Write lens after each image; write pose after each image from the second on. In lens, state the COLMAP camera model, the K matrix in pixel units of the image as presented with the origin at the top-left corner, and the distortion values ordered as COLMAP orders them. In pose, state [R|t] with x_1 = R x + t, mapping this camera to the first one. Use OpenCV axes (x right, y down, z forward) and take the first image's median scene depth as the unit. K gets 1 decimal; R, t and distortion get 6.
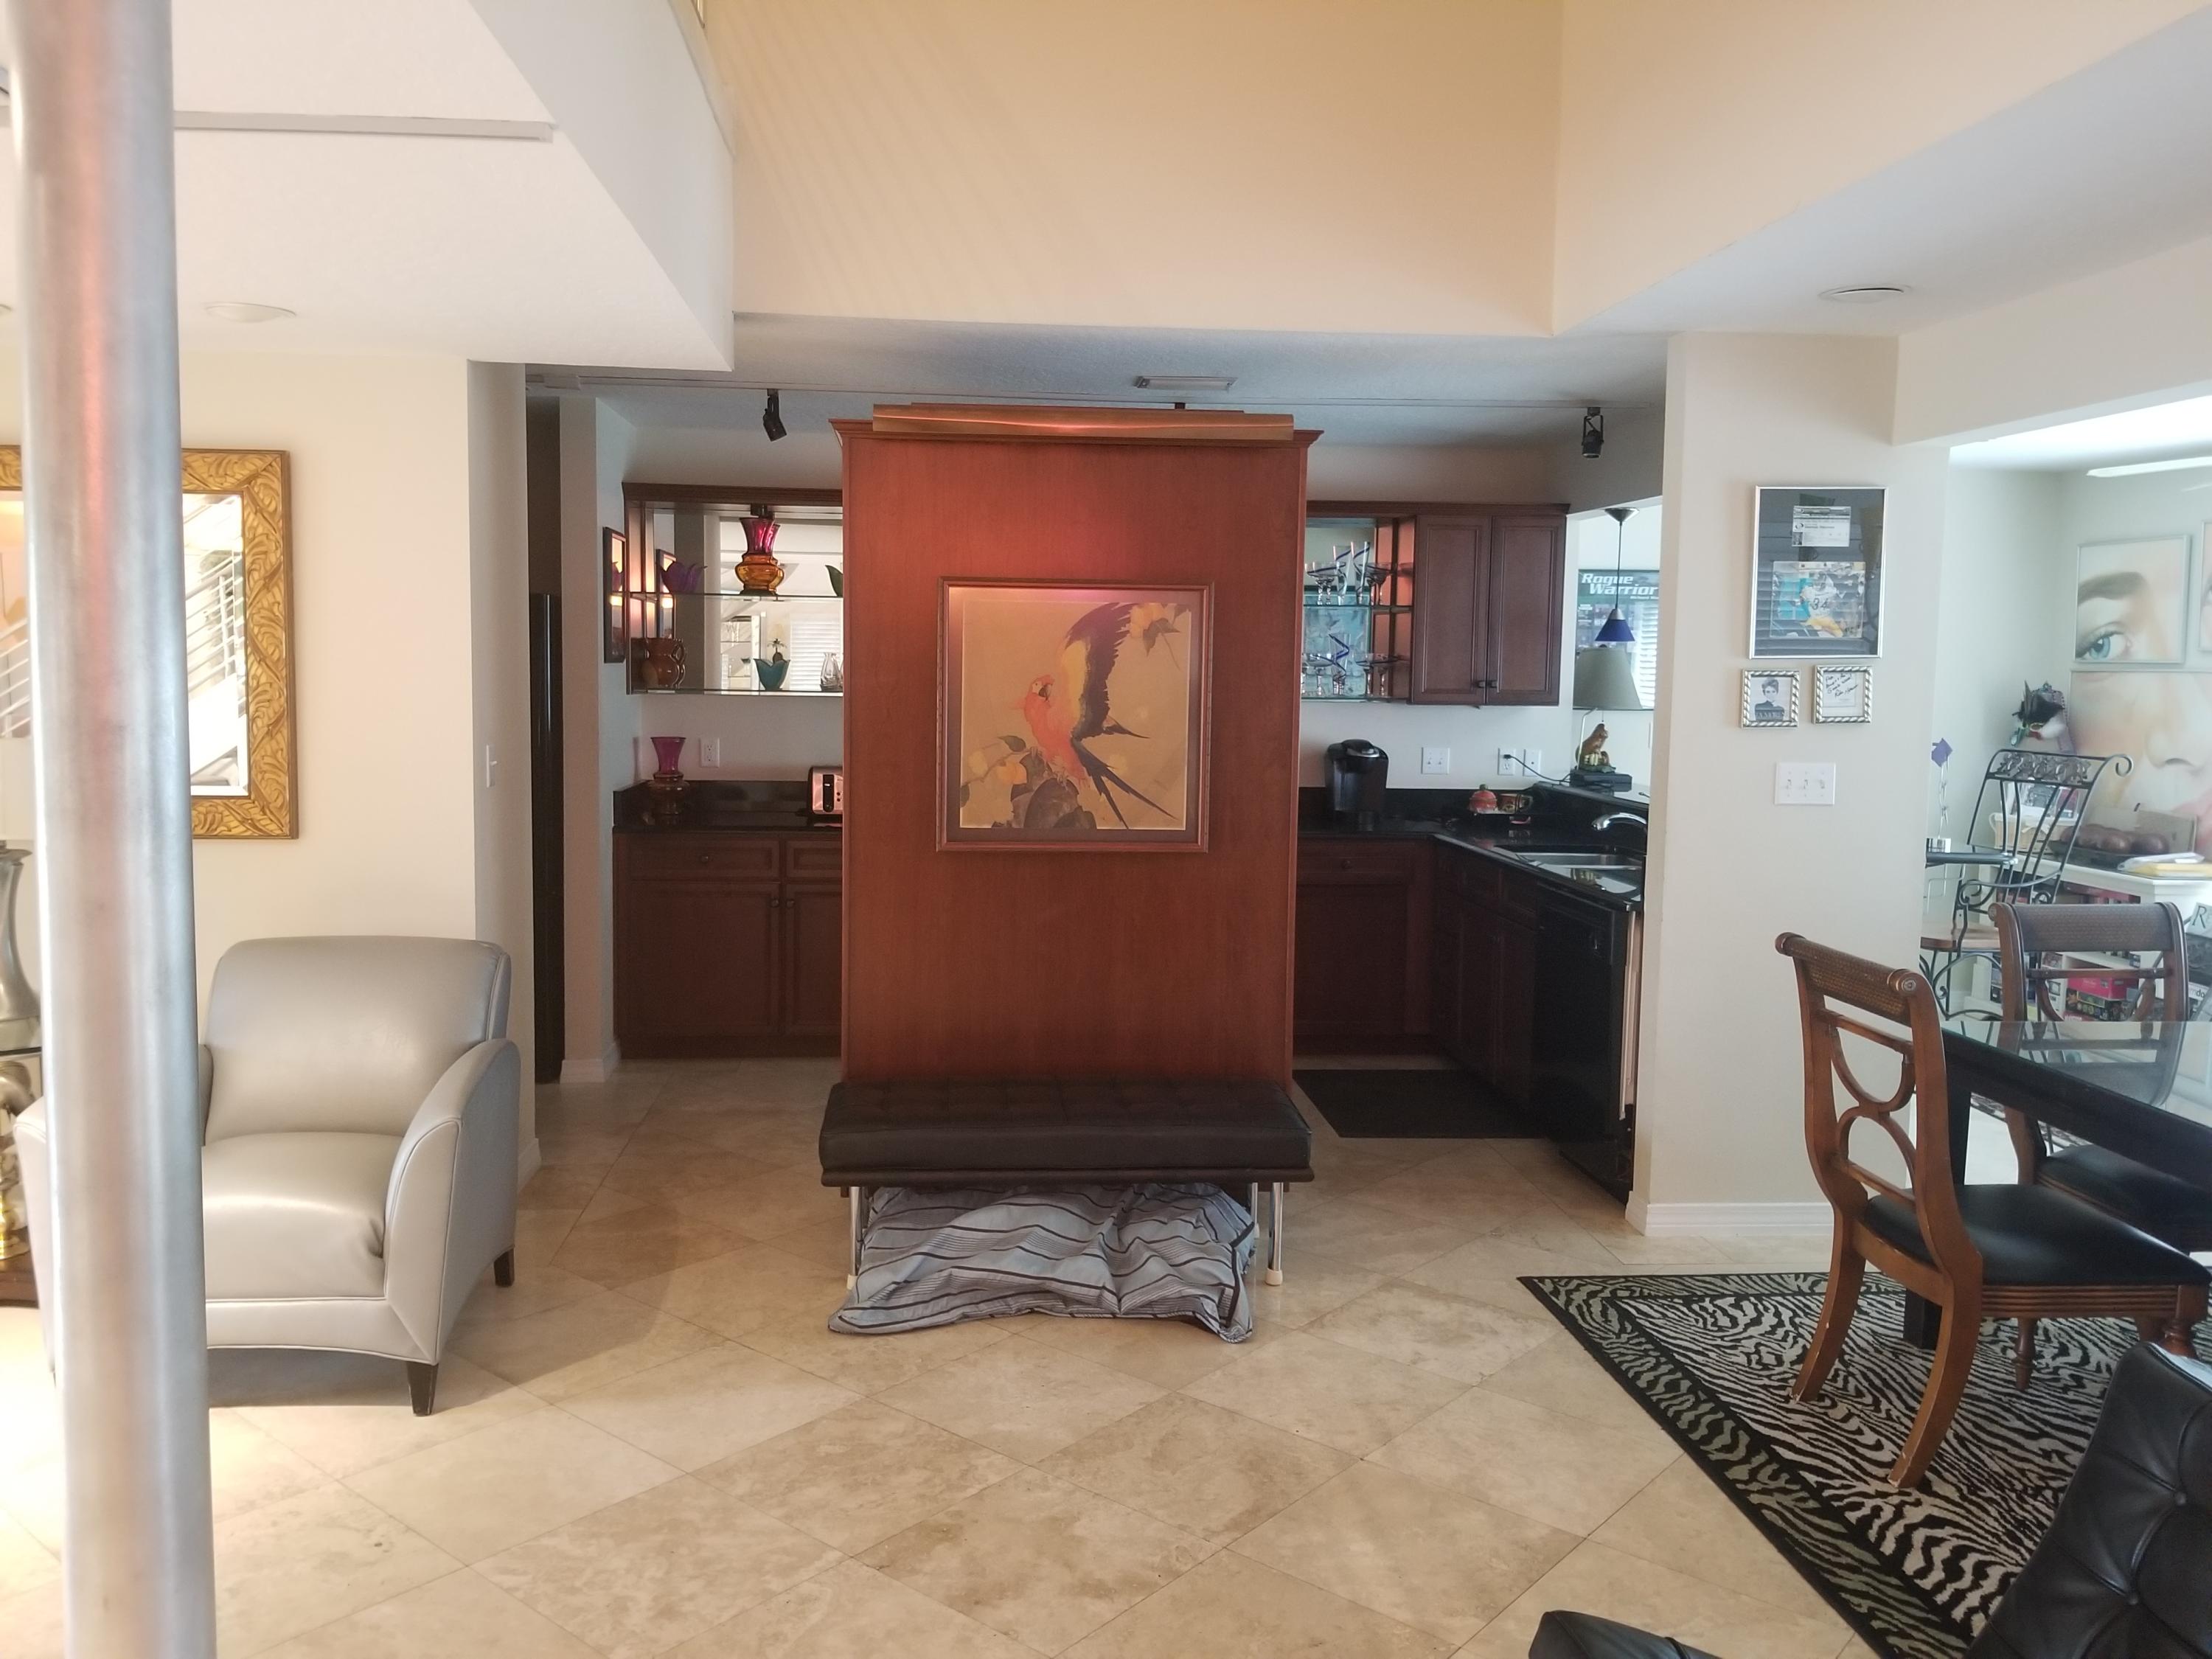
lens RADIAL K [[1724.1, 0, 1066.2], [0, 1724.1, 777.5], [0, 0, 1]] dist [0.071476, -0.118676]
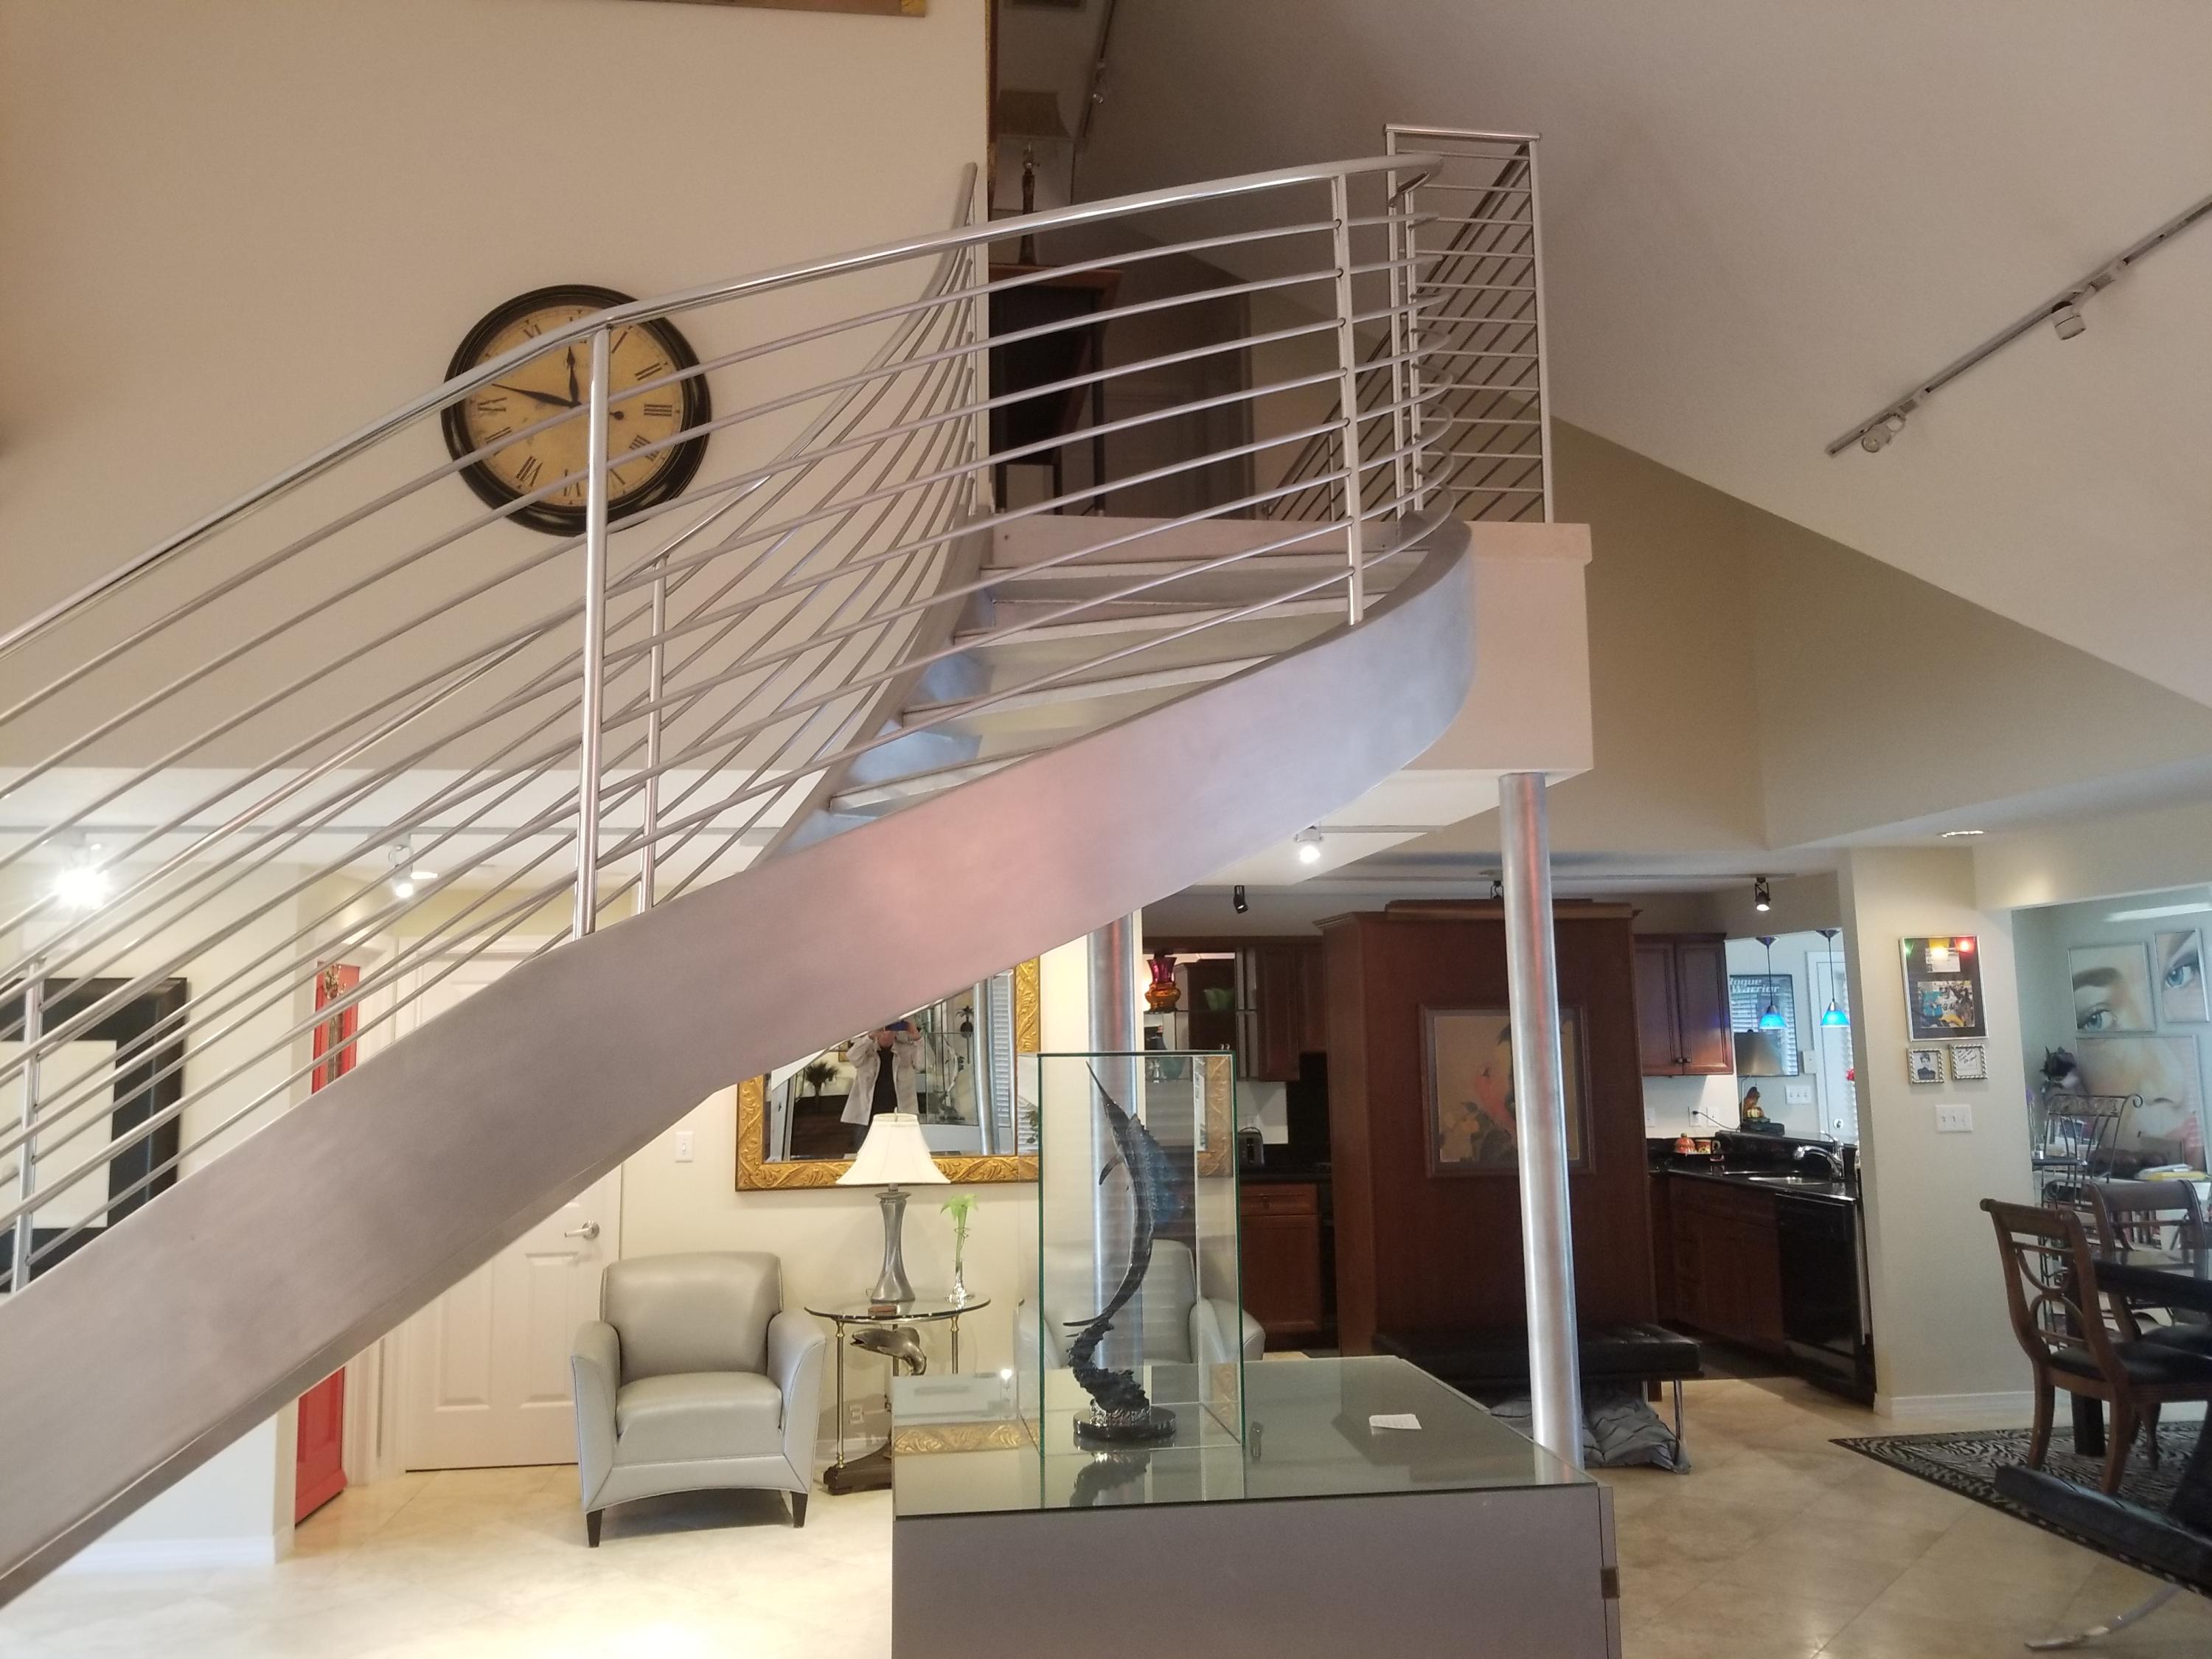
lens RADIAL K [[1724.1, 0, 1066.2], [0, 1724.1, 777.5], [0, 0, 1]] dist [0.071476, -0.118676]
pose [[0.999005, -0.026277, 0.036022, -0.435816], [0.033524, 0.975314, -0.218262, 0.019948], [-0.029398, 0.219253, 0.975225, -0.605176]]
